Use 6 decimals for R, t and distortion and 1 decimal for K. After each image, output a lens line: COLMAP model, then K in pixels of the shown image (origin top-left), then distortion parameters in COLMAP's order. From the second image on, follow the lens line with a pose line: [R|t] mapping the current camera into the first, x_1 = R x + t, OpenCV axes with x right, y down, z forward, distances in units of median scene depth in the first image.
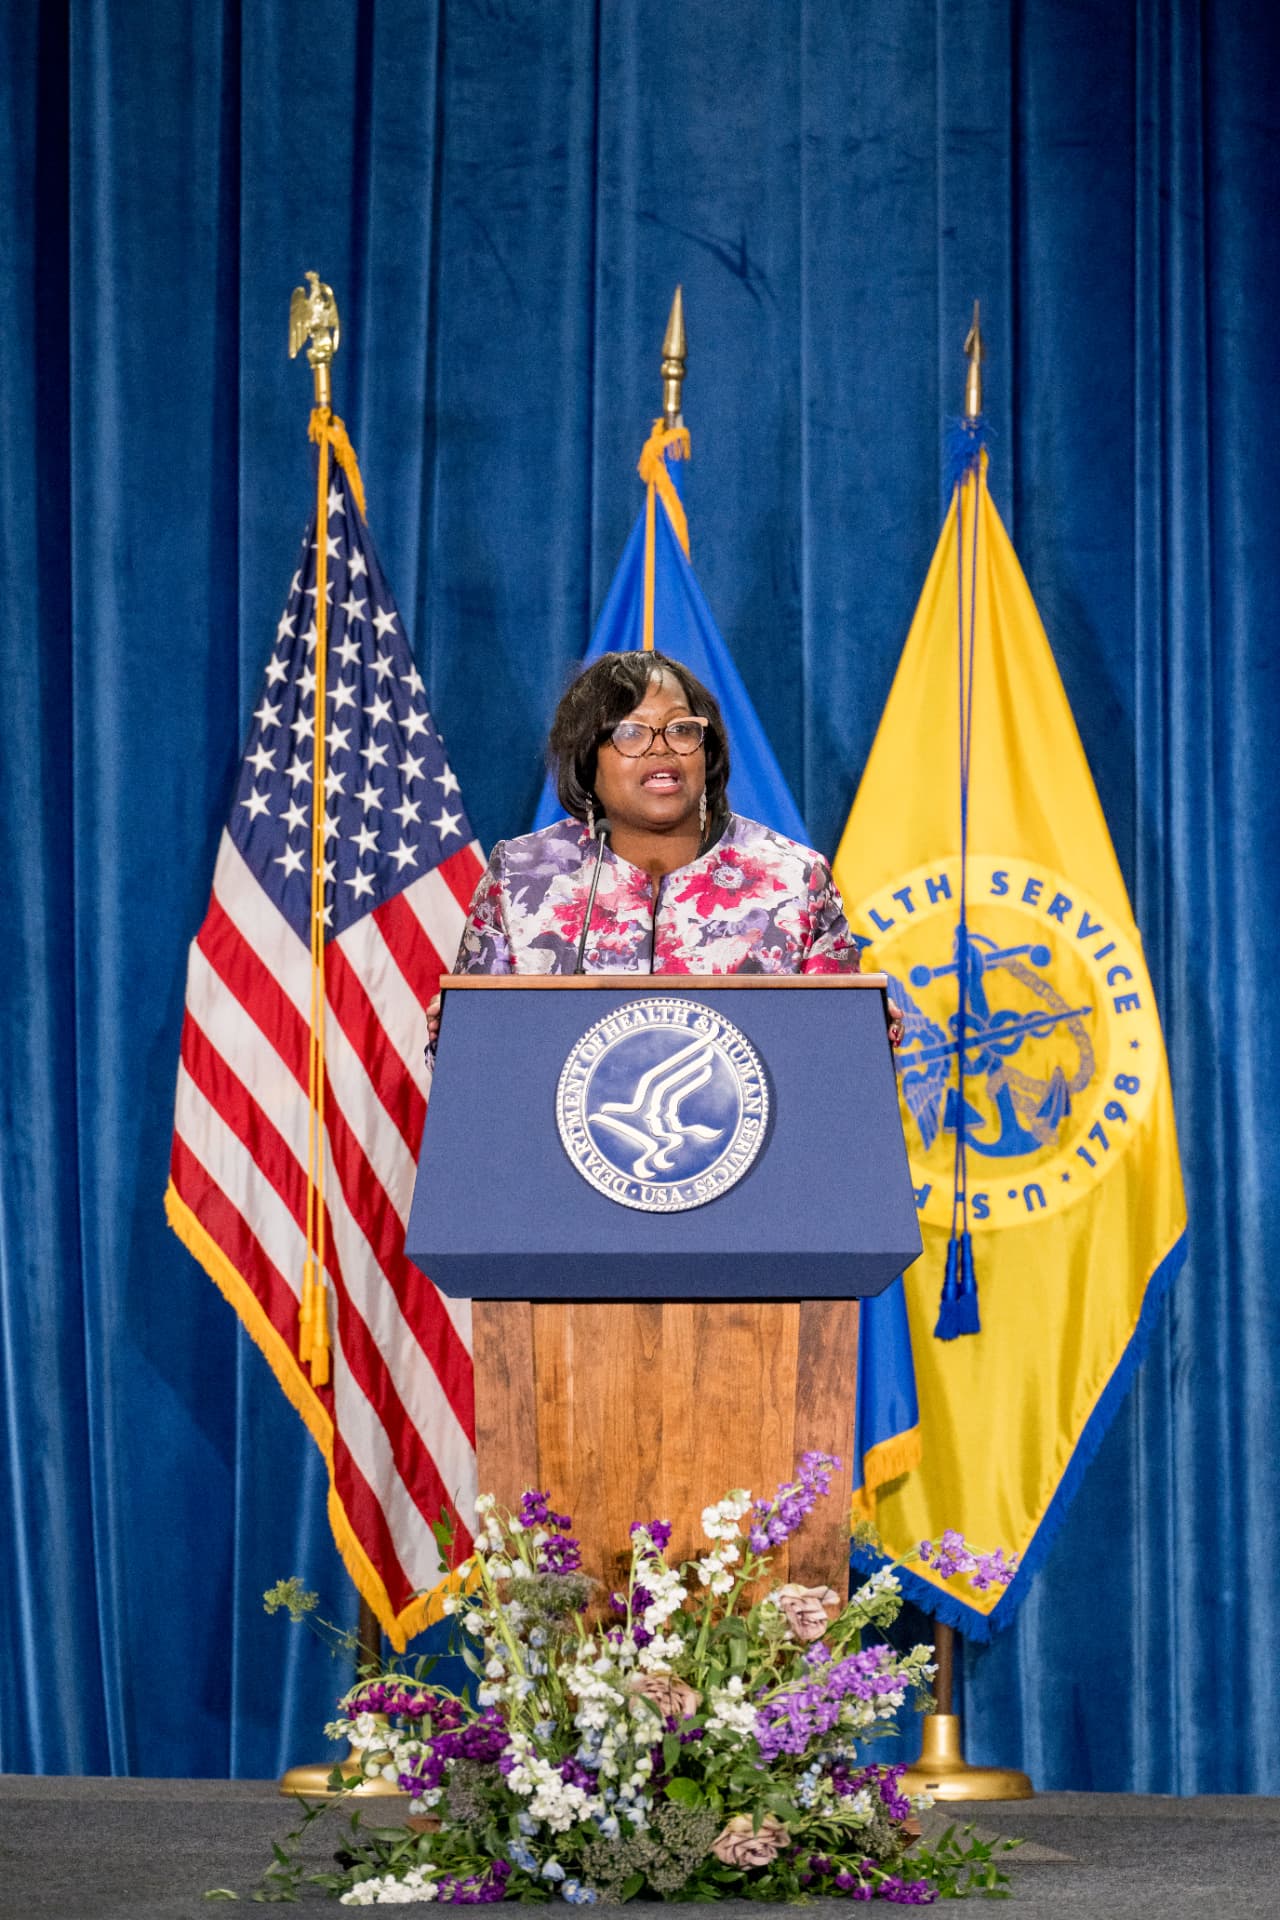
lens RADIAL K [[10561.8, 0, 565.8], [0, 10561.8, 1122.4], [0, 0, 1]] dist [0.090106, 0.000000]
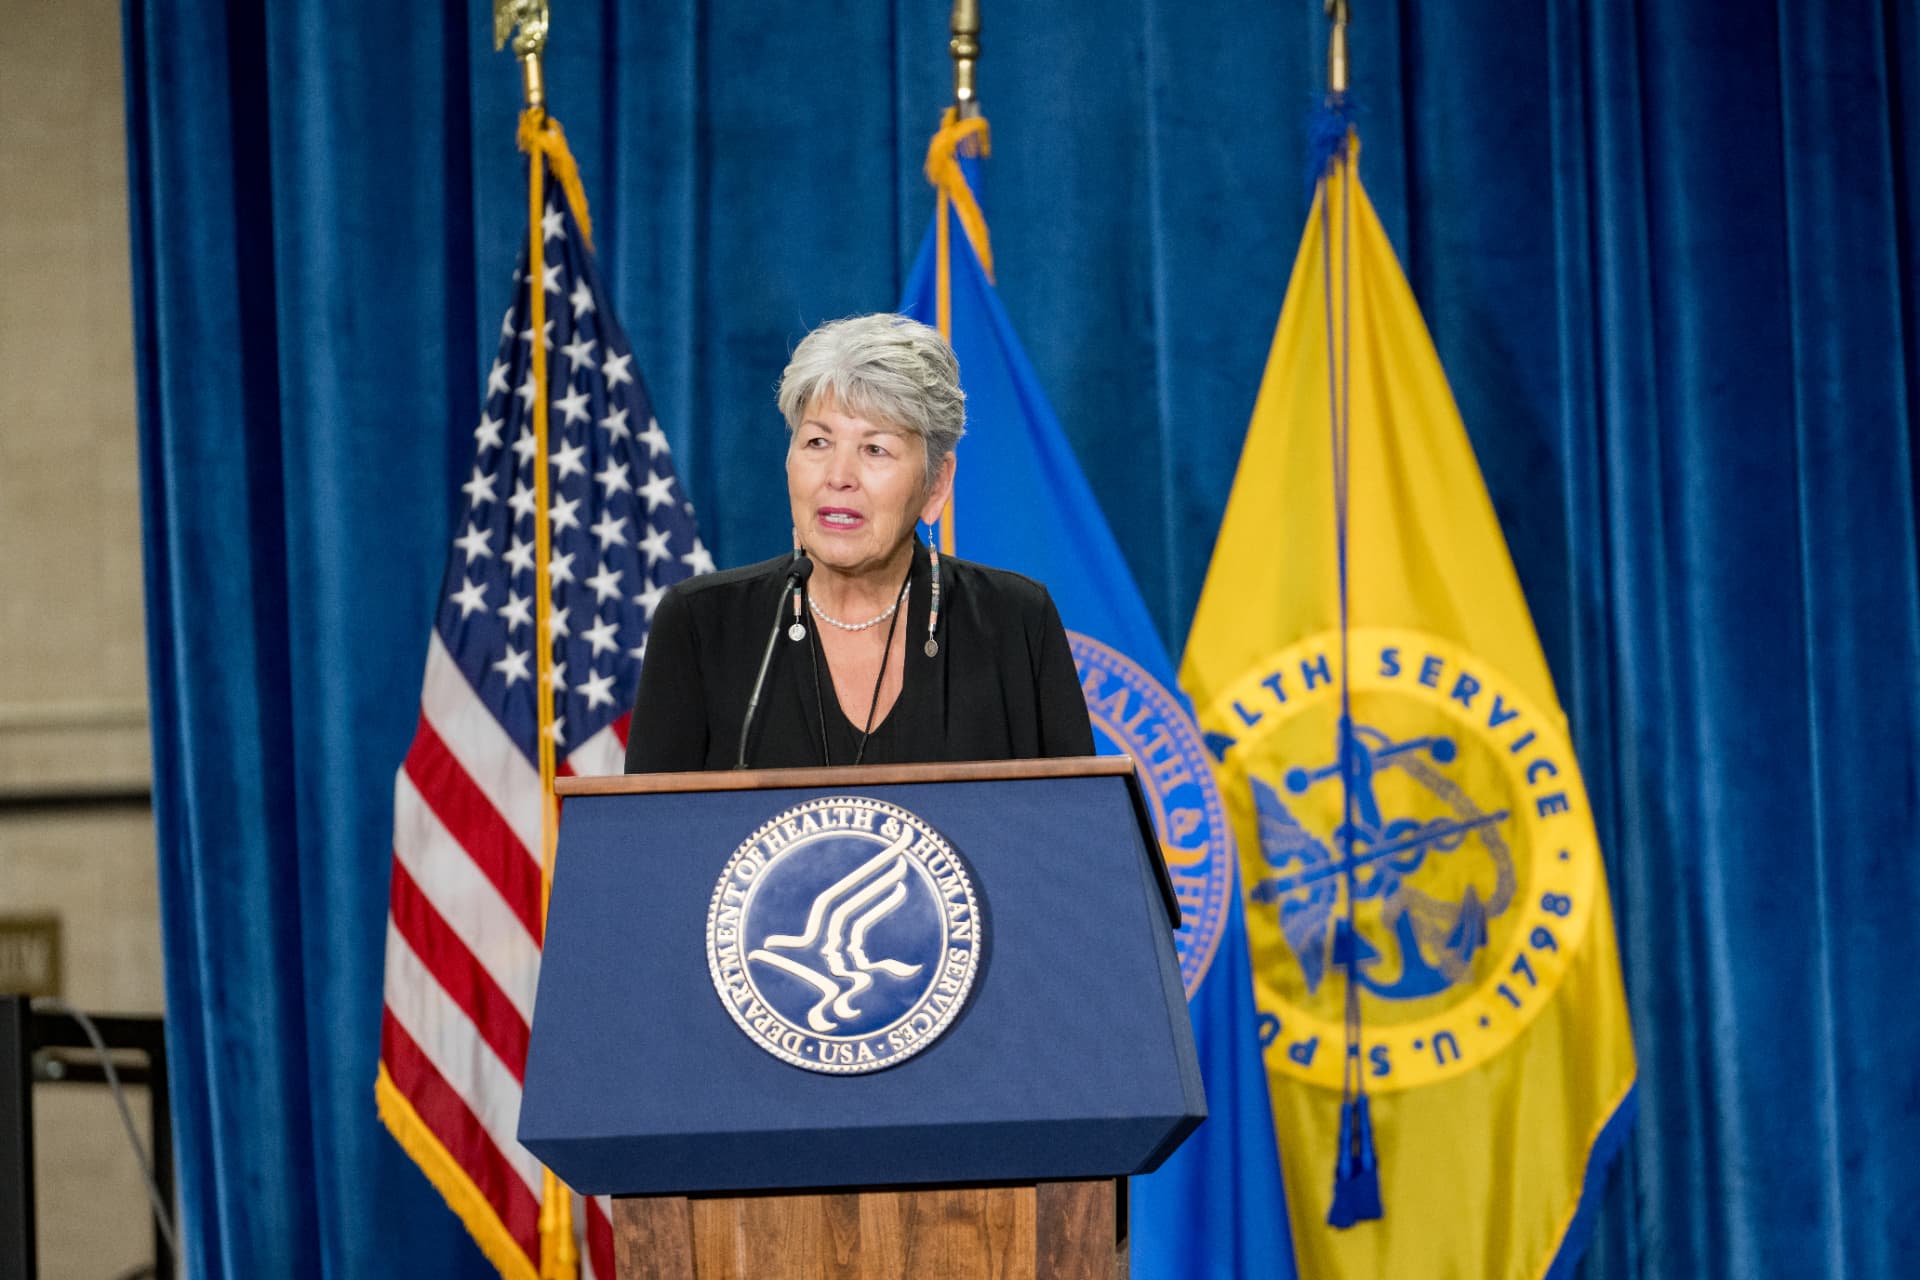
lens RADIAL K [[10561.8, 0, 962.1], [0, 10561.8, 639.5], [0, 0, 1]] dist [0.090106, 0.000000]
pose [[0.998542, -0.036319, -0.039923, 0.040997], [0.034809, 0.998675, -0.037902, 0.005232], [0.041246, 0.036458, 0.998484, 0.189637]]
